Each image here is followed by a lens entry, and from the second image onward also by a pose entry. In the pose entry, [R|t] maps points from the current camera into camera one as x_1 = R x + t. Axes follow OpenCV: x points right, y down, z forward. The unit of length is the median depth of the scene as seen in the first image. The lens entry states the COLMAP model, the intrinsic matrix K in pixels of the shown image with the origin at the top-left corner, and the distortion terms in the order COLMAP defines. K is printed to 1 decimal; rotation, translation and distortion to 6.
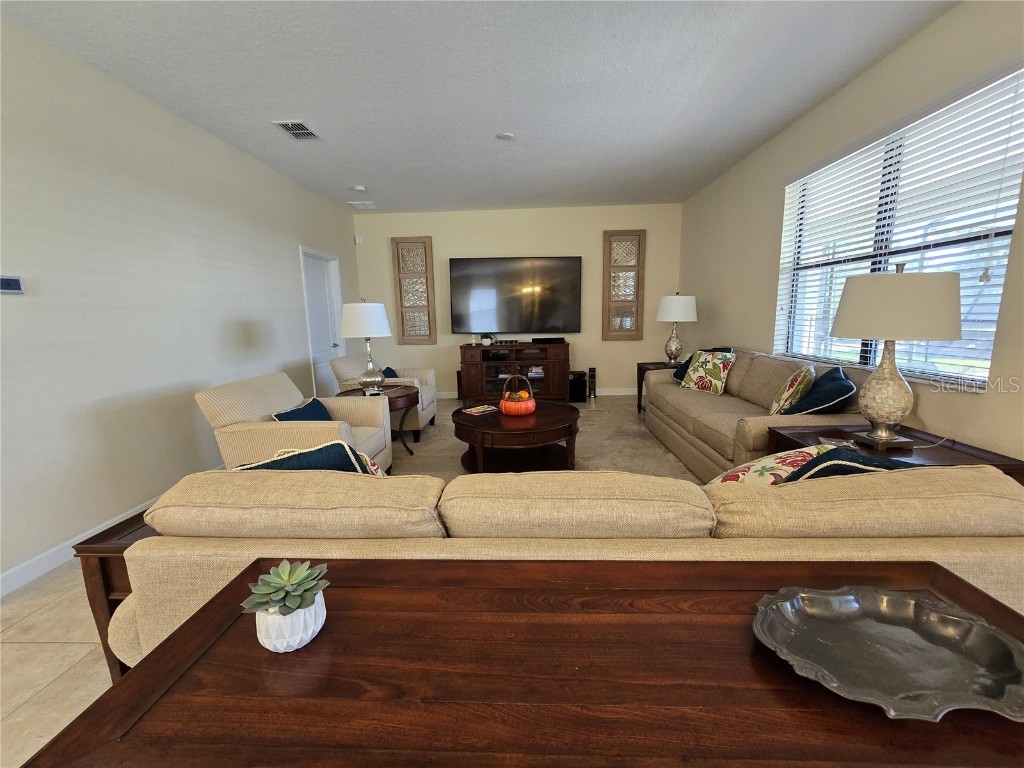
lens RADIAL K [[420.3, 0, 514.2], [0, 420.3, 390.5], [0, 0, 1]] dist [-0.006745, 0.001792]
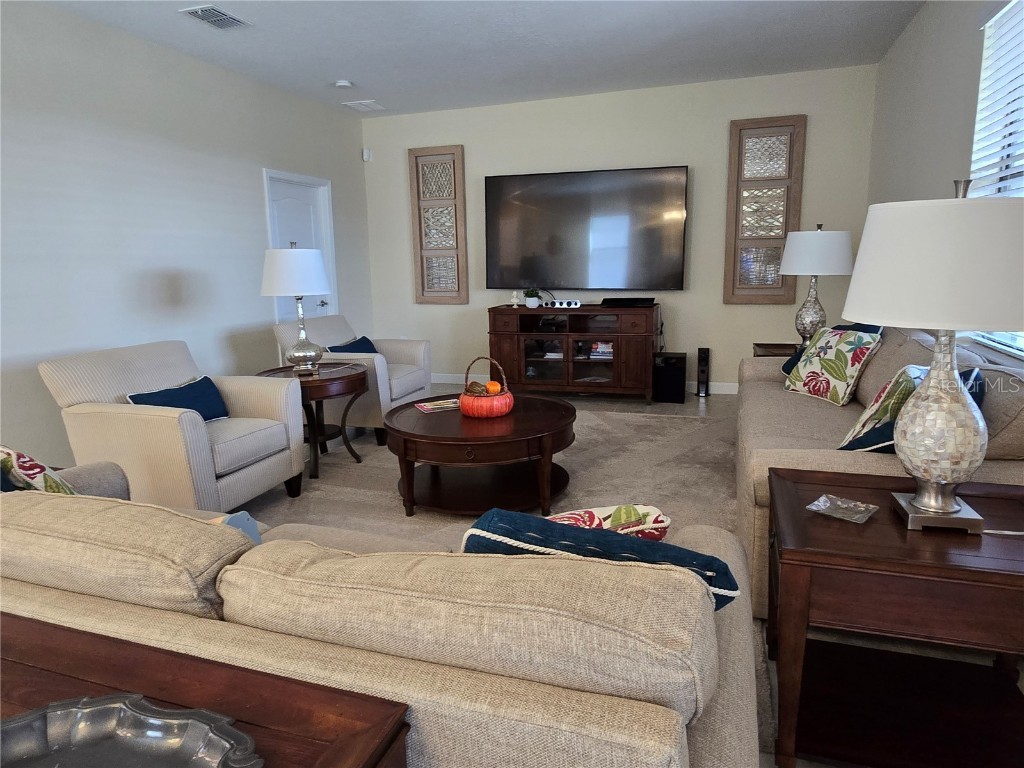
lens RADIAL K [[647.1, 0, 511.1], [0, 647.1, 379.1], [0, 0, 1]] dist [0.008094, 0.005736]
pose [[0.957134, 0.052967, -0.284761, 0.281936], [-0.049656, 0.998589, 0.018842, -0.018923], [0.285357, -0.003895, 0.958413, 0.026859]]
